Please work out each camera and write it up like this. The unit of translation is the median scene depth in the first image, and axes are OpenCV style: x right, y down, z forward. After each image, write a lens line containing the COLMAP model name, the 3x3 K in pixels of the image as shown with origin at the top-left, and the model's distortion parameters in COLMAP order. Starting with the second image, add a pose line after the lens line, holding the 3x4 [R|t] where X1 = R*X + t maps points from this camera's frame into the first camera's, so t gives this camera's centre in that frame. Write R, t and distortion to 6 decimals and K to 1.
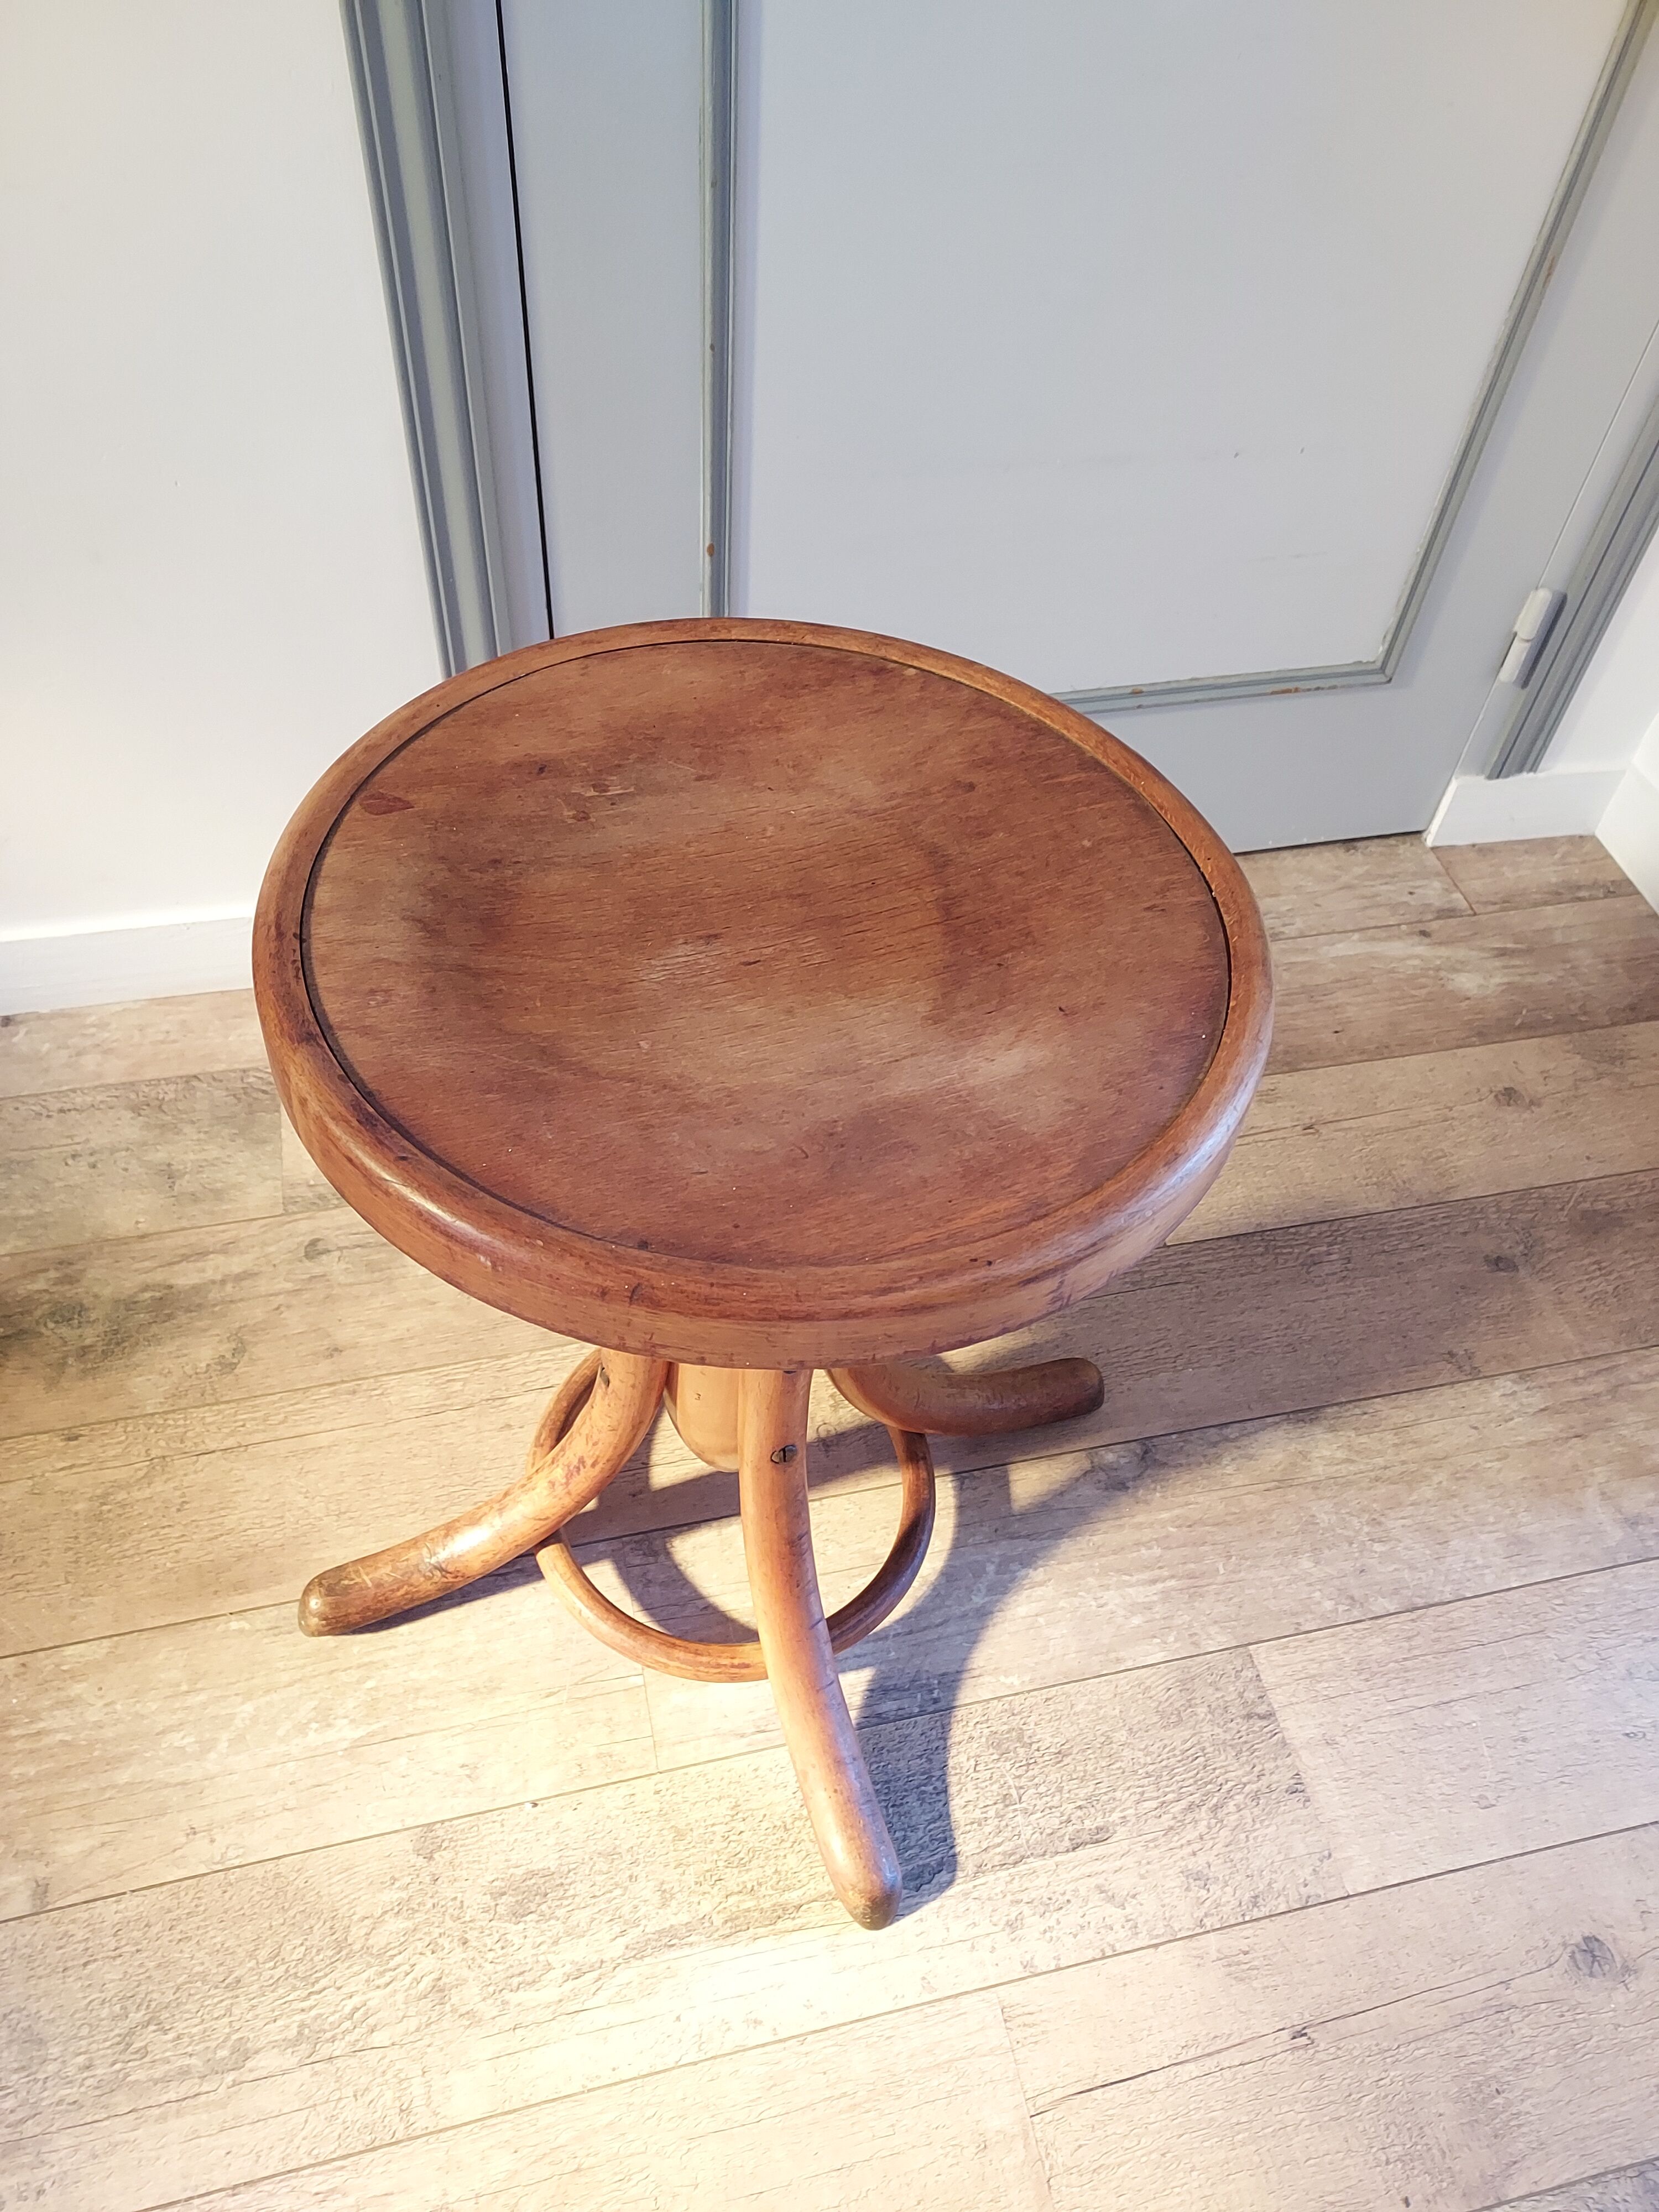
lens RADIAL K [[1634.6, 0, 819.2], [0, 1634.6, 1112.5], [0, 0, 1]] dist [0.031644, -0.014594]
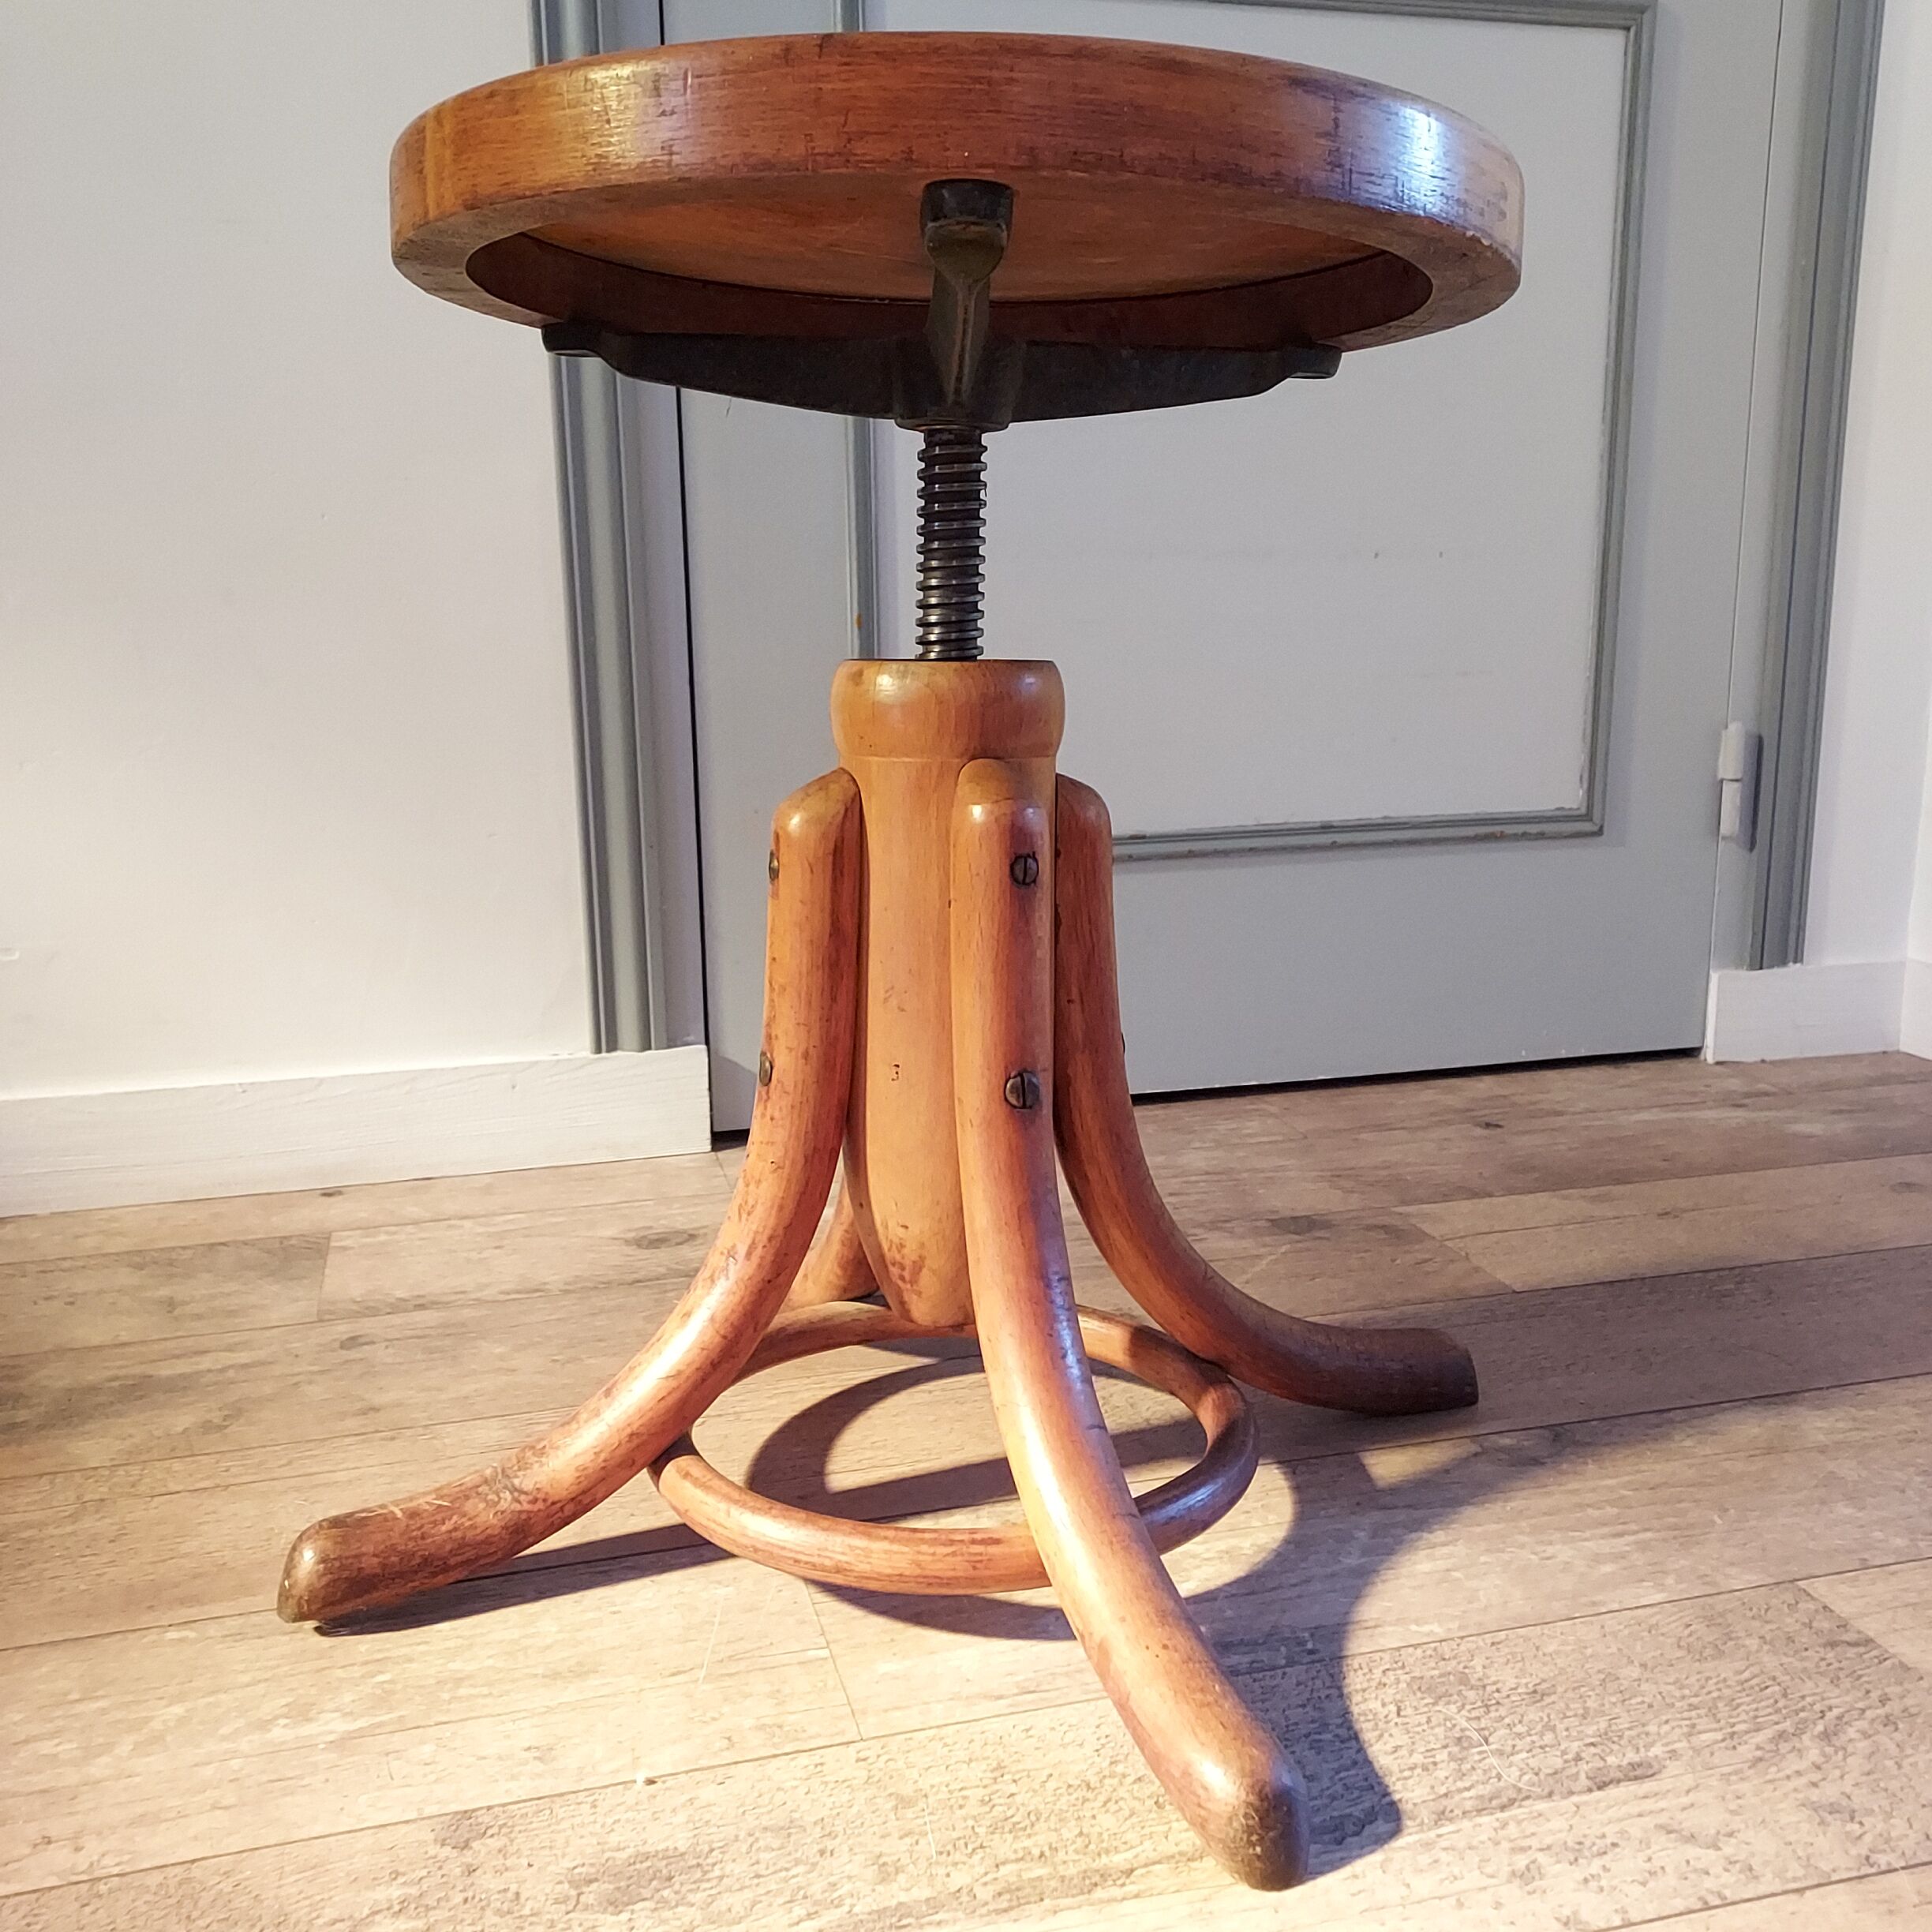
lens RADIAL K [[1895.7, 0, 951.1], [0, 1895.7, 962.6], [0, 0, 1]] dist [0.024360, 0.000000]
pose [[0.996804, -0.077292, 0.020185, -0.058116], [0.072930, 0.777397, -0.624768, 0.609617], [0.032598, 0.624243, 0.780550, 0.296545]]
